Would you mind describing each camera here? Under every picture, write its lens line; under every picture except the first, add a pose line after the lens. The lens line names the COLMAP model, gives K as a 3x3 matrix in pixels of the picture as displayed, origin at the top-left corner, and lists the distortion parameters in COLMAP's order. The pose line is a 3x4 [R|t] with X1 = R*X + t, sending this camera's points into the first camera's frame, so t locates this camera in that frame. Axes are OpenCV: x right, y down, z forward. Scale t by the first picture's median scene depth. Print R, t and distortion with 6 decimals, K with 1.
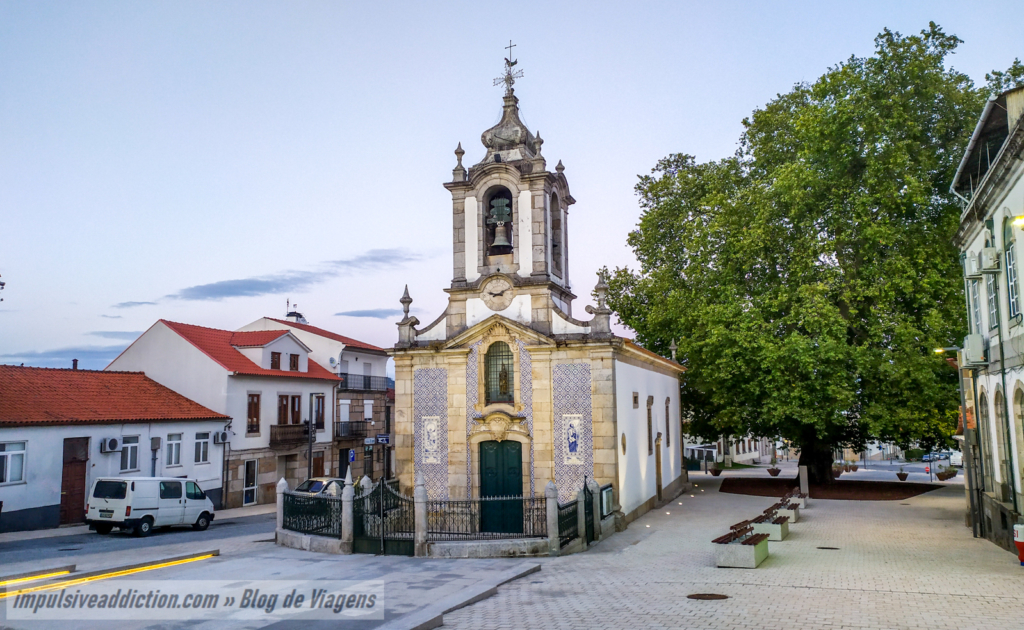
lens RADIAL K [[752.2, 0, 584.4], [0, 752.2, 317.1], [0, 0, 1]] dist [0.029079, 0.001692]
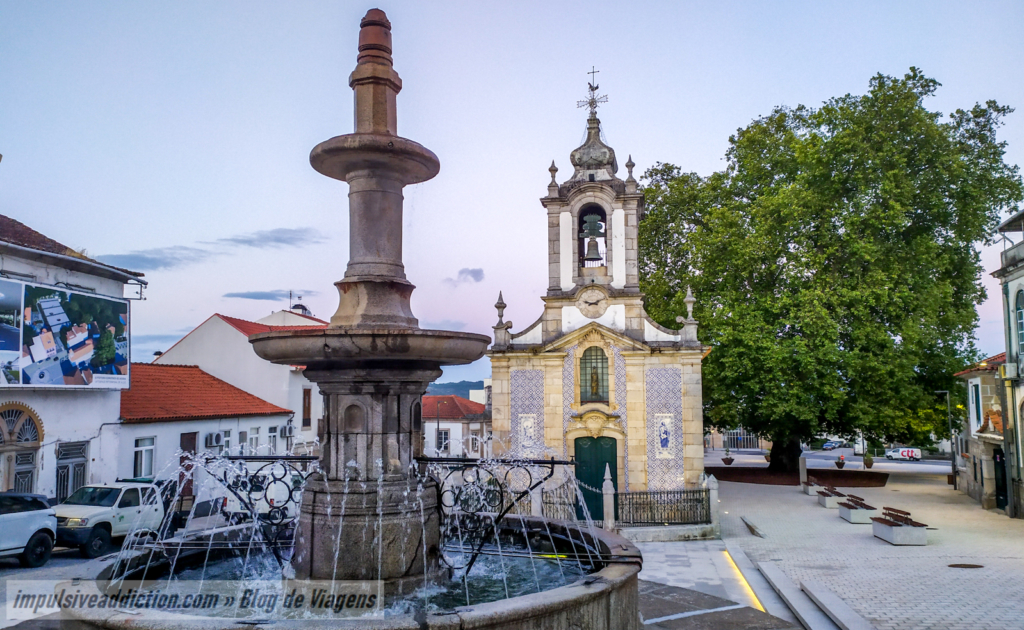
lens RADIAL K [[752.2, 0, 584.4], [0, 752.2, 317.1], [0, 0, 1]] dist [0.029079, 0.001692]
pose [[0.988859, 0.024712, 0.146789, -0.281968], [-0.027063, 0.999535, 0.014040, -0.024782], [-0.146374, -0.017856, 0.989068, -0.078589]]
